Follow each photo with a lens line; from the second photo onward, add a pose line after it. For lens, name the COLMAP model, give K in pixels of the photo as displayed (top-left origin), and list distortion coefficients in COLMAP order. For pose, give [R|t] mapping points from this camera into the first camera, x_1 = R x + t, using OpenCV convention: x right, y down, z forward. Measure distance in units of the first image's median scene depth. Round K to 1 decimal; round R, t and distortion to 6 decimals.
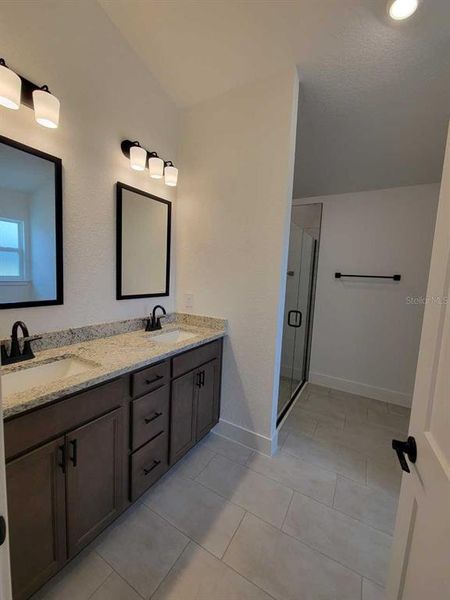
lens RADIAL K [[246.3, 0, 221.5], [0, 246.3, 296.7], [0, 0, 1]] dist [0.000603, -0.000090]
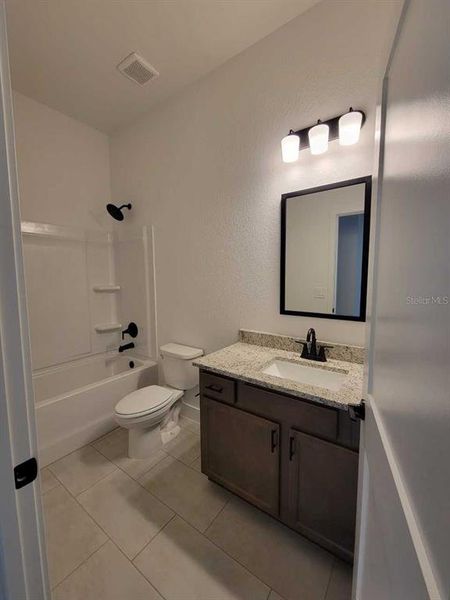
lens RADIAL K [[231.1, 0, 225.0], [0, 231.1, 300.0], [0, 0, 1]] dist [-0.000049, -0.000020]
pose [[-0.047664, 0.037900, -0.998144, 0.469448], [-0.110804, 0.992912, 0.042992, -0.053153], [0.992699, 0.112648, -0.043127, 0.749415]]
